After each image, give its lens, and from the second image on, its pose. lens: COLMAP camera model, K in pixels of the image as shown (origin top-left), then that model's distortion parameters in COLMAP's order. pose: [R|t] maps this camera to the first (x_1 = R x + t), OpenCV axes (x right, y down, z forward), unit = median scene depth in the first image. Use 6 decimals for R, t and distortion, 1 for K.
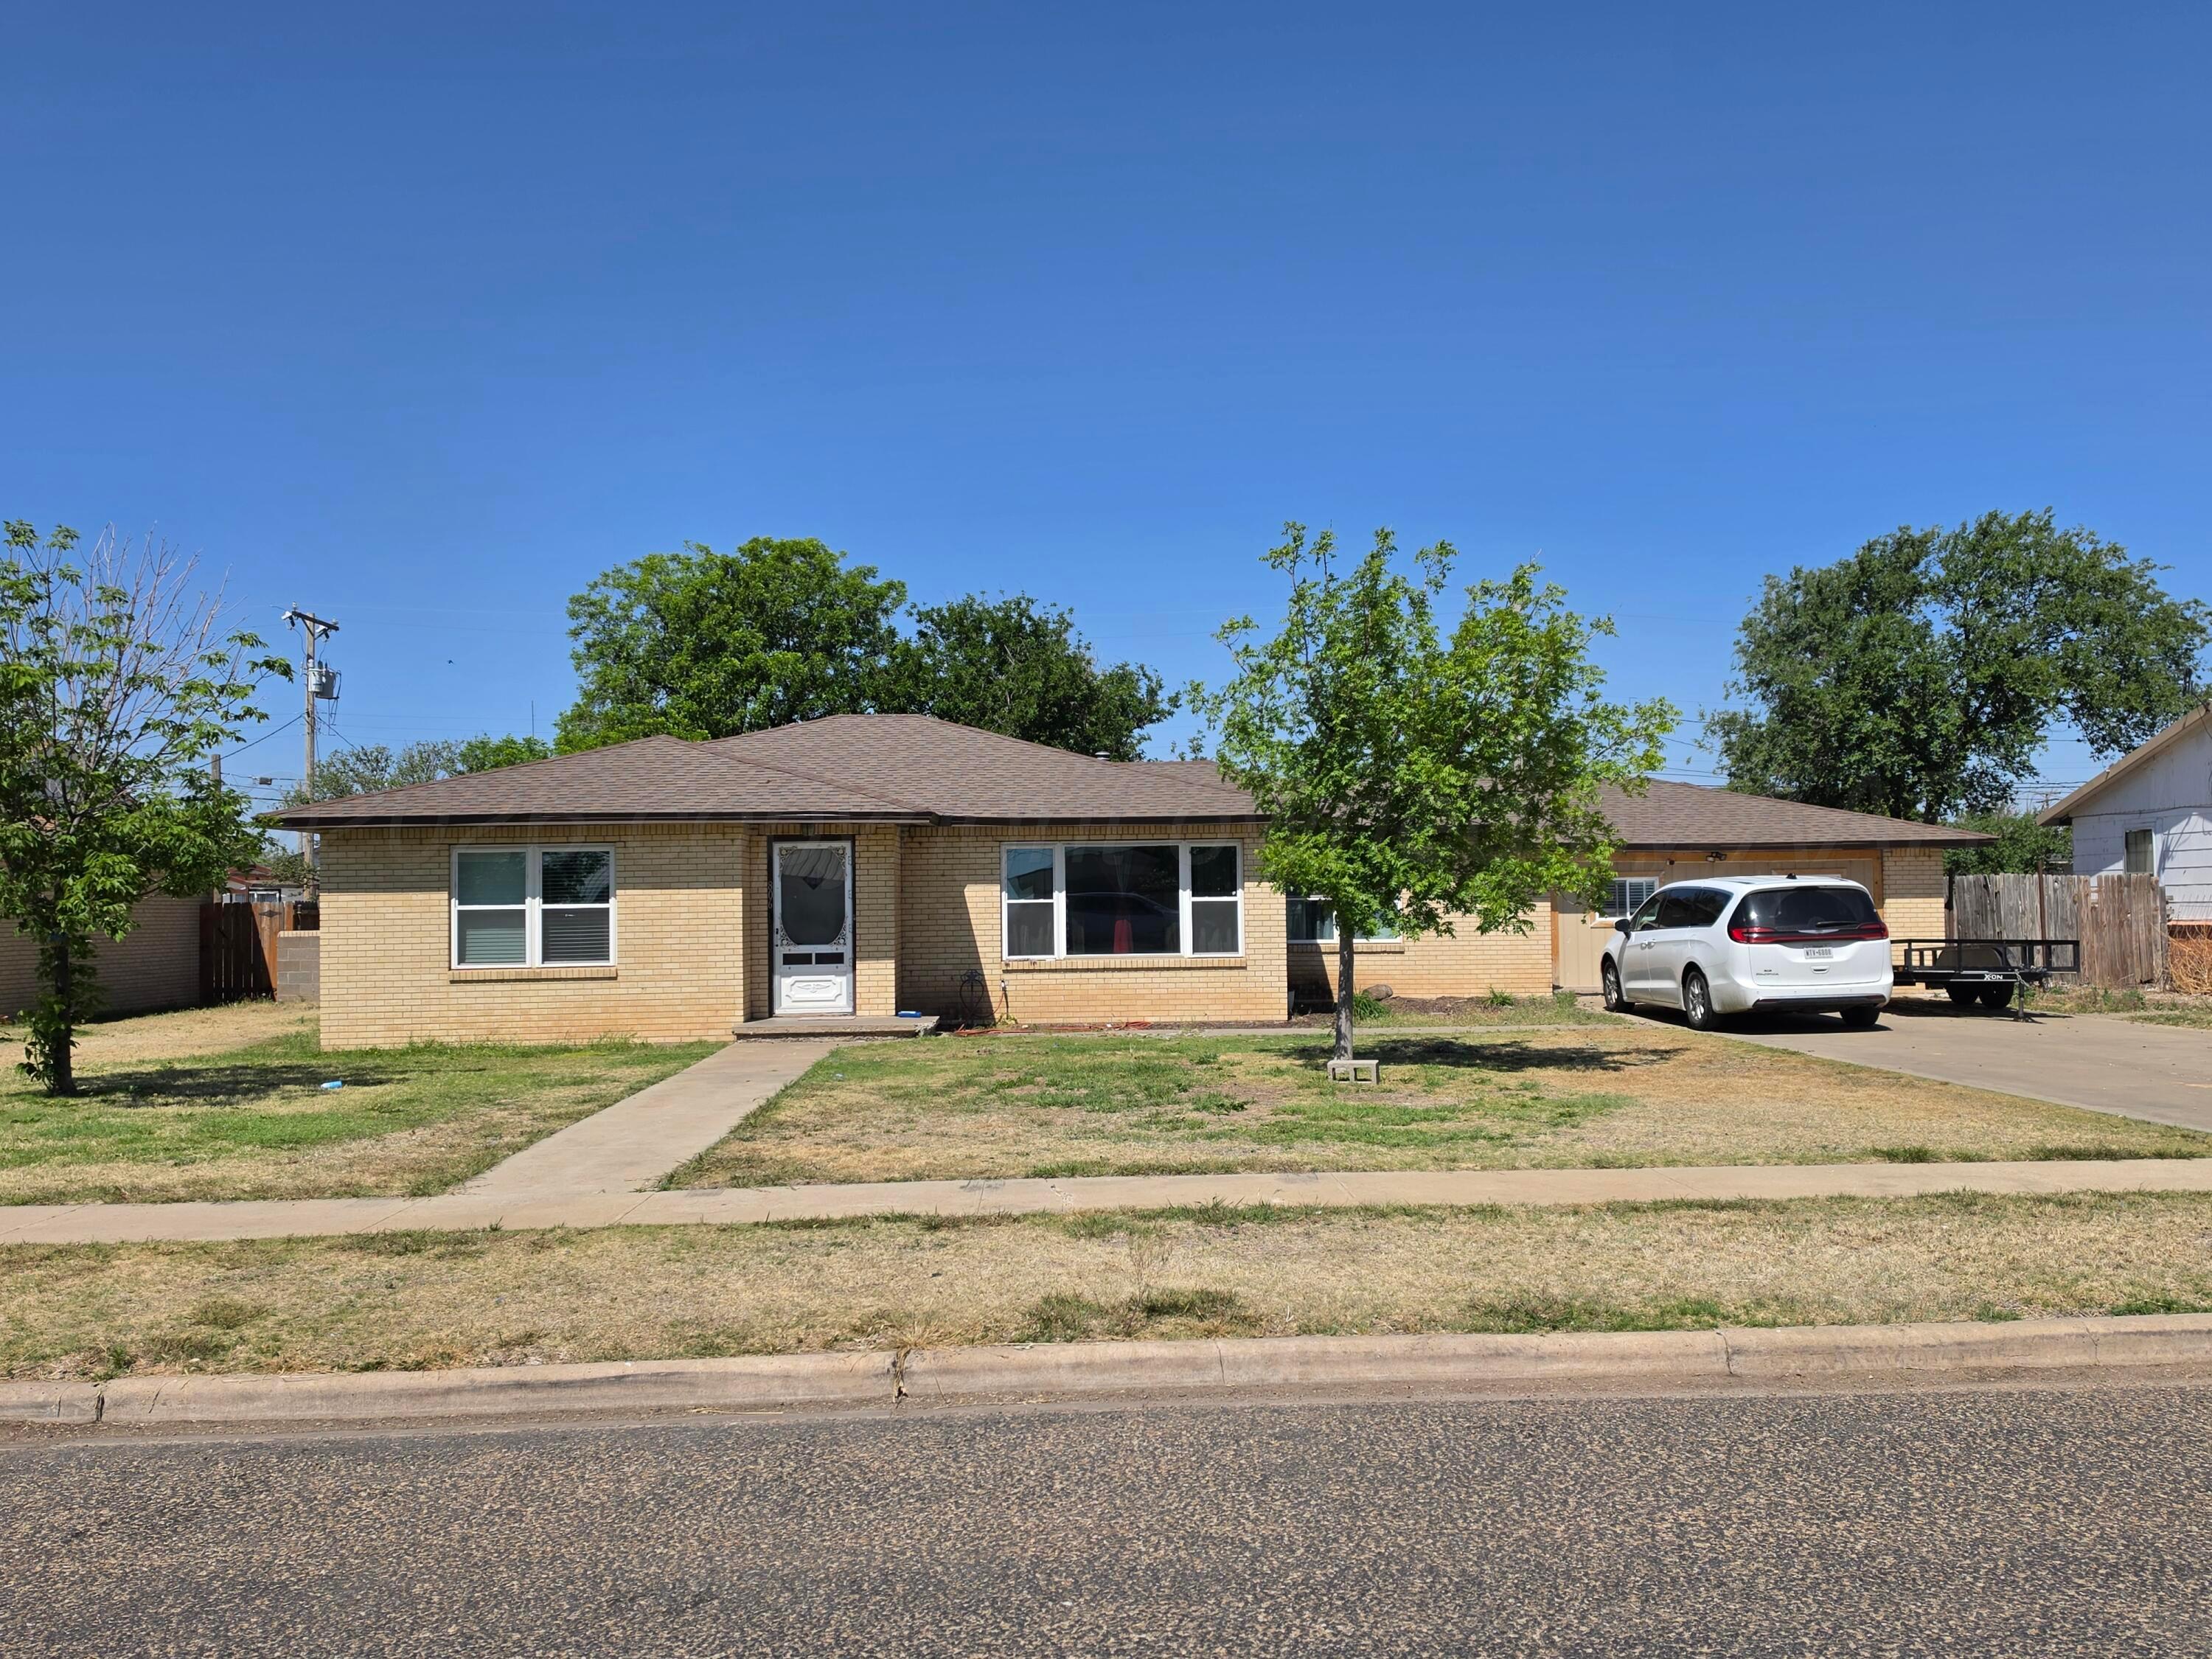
lens RADIAL K [[1823.9, 0, 1105.8], [0, 1823.9, 832.5], [0, 0, 1]] dist [0.122024, -0.000064]
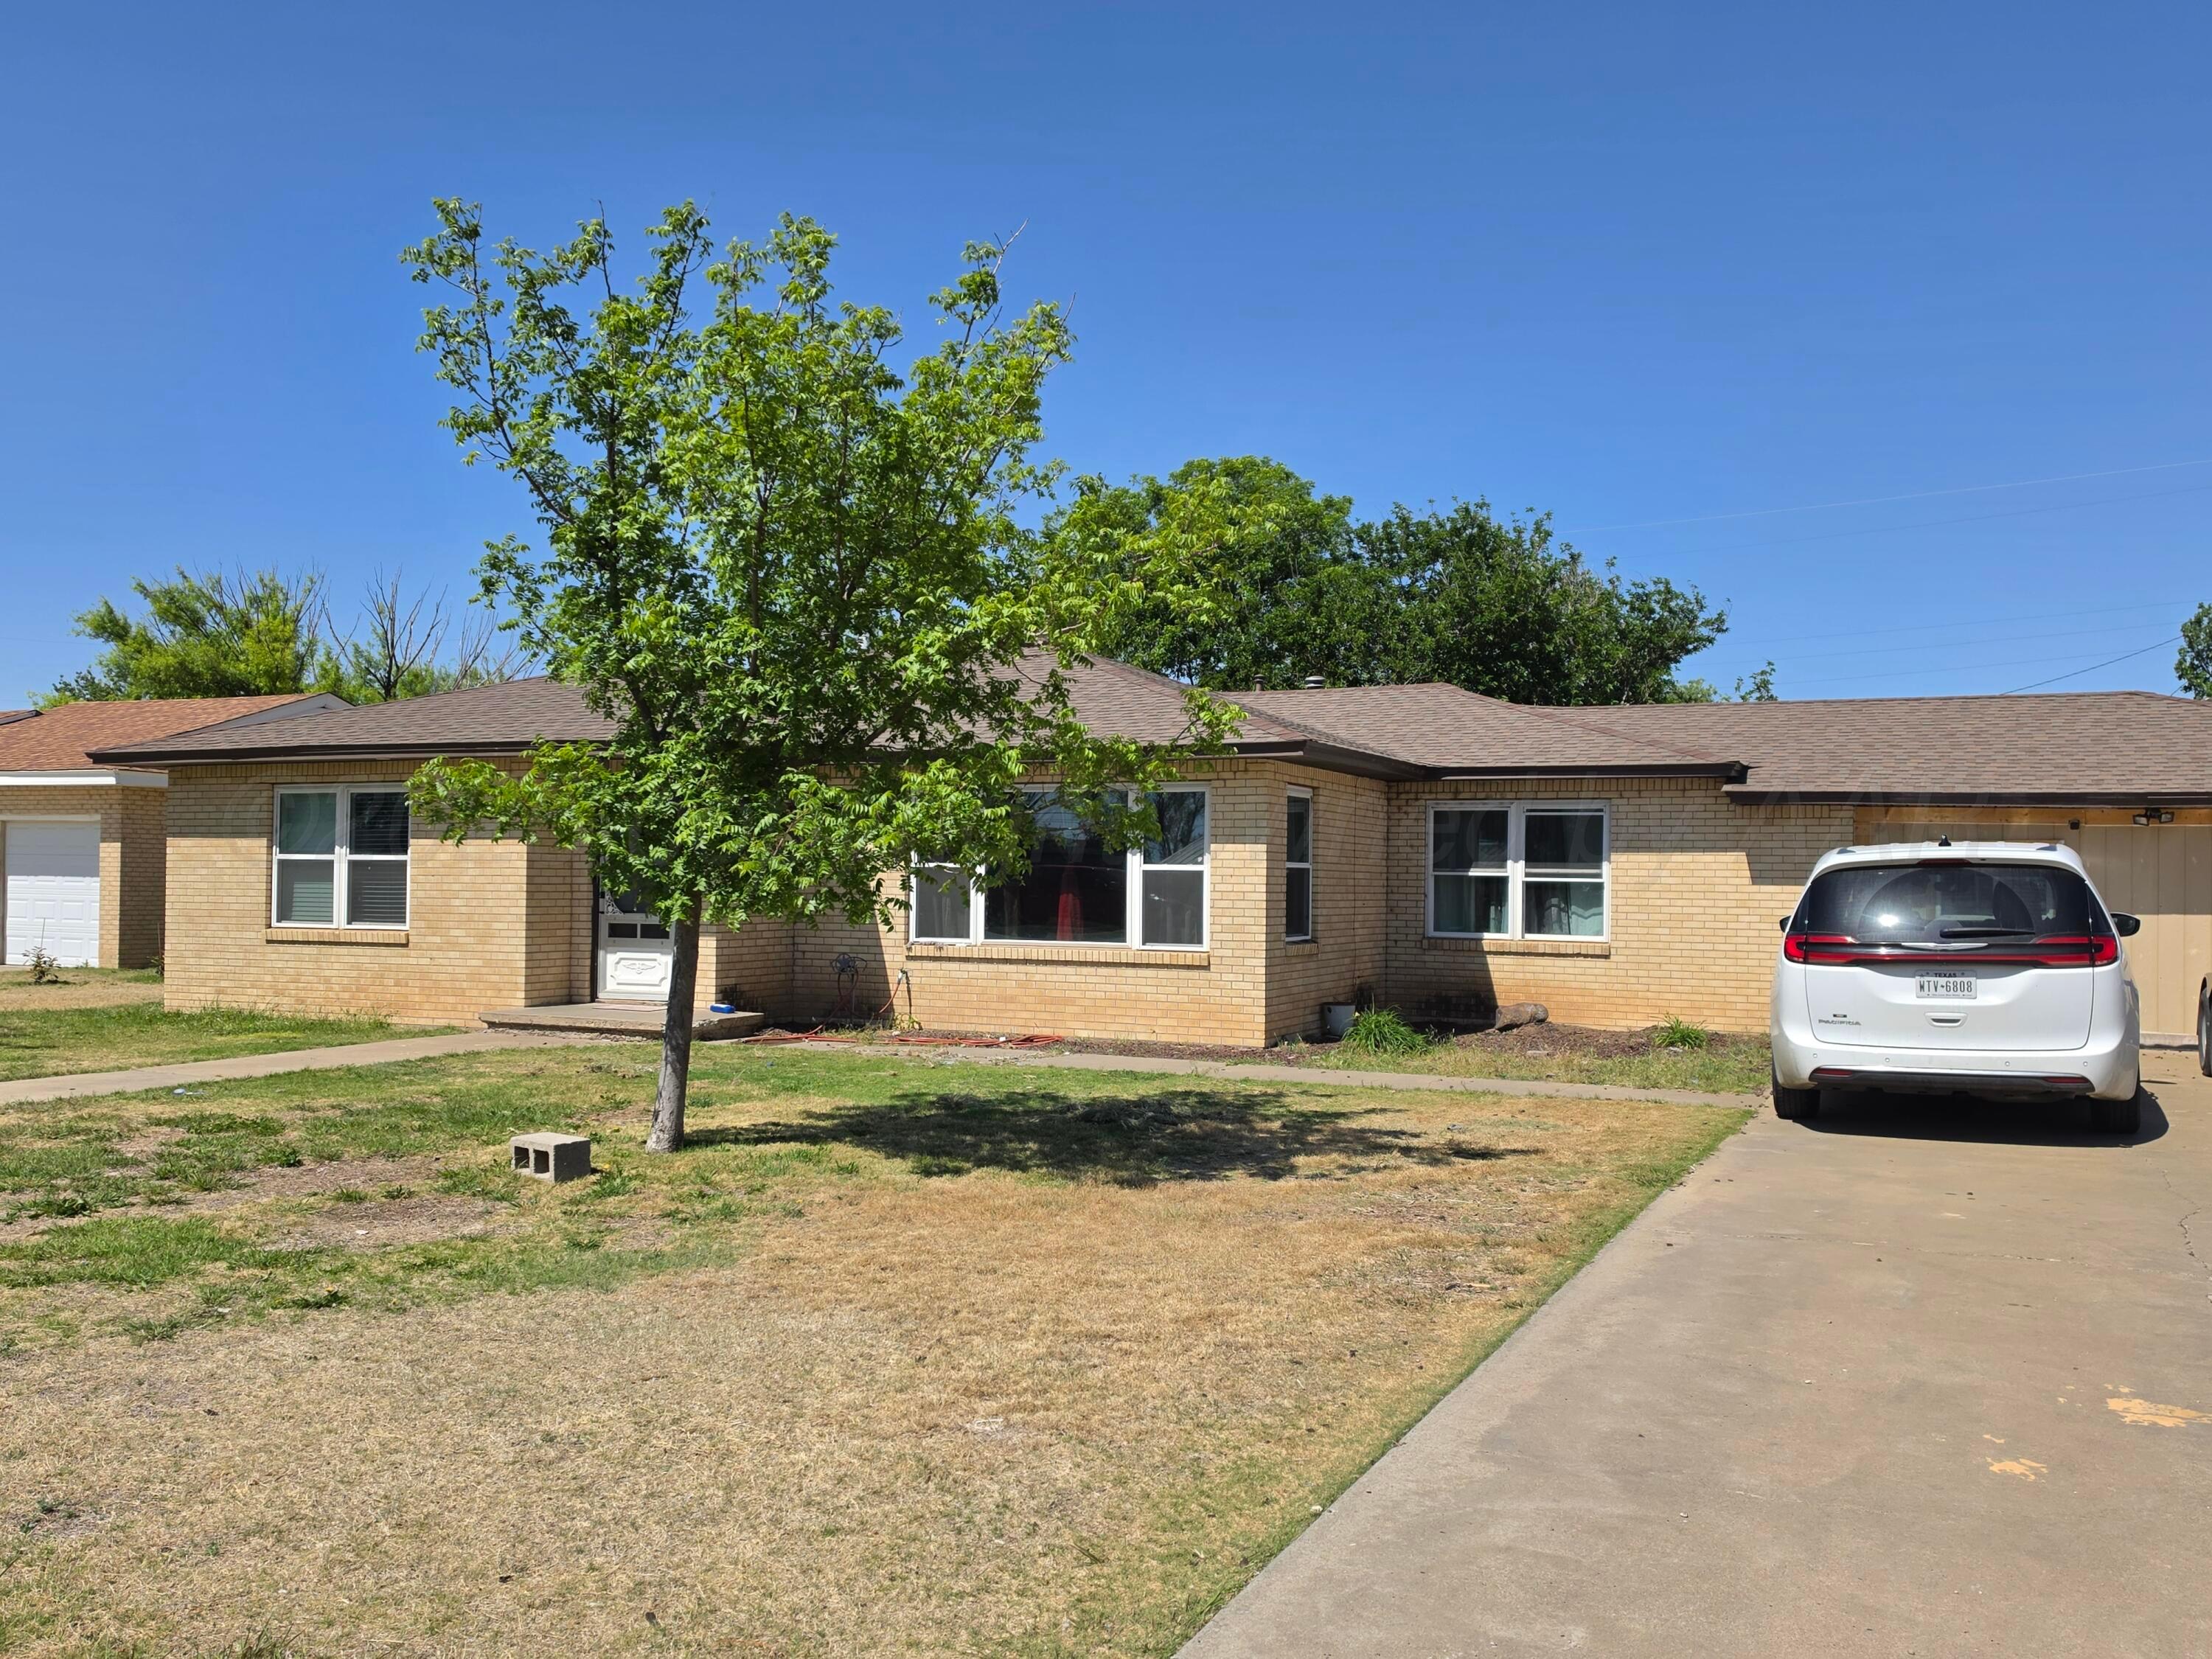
lens RADIAL K [[1823.9, 0, 1105.8], [0, 1823.9, 832.5], [0, 0, 1]] dist [0.122024, -0.000064]
pose [[0.881191, 0.011468, -0.472621, 0.391343], [-0.005497, 0.999887, 0.014014, 0.014425], [0.472728, -0.009751, 0.881155, 0.398332]]
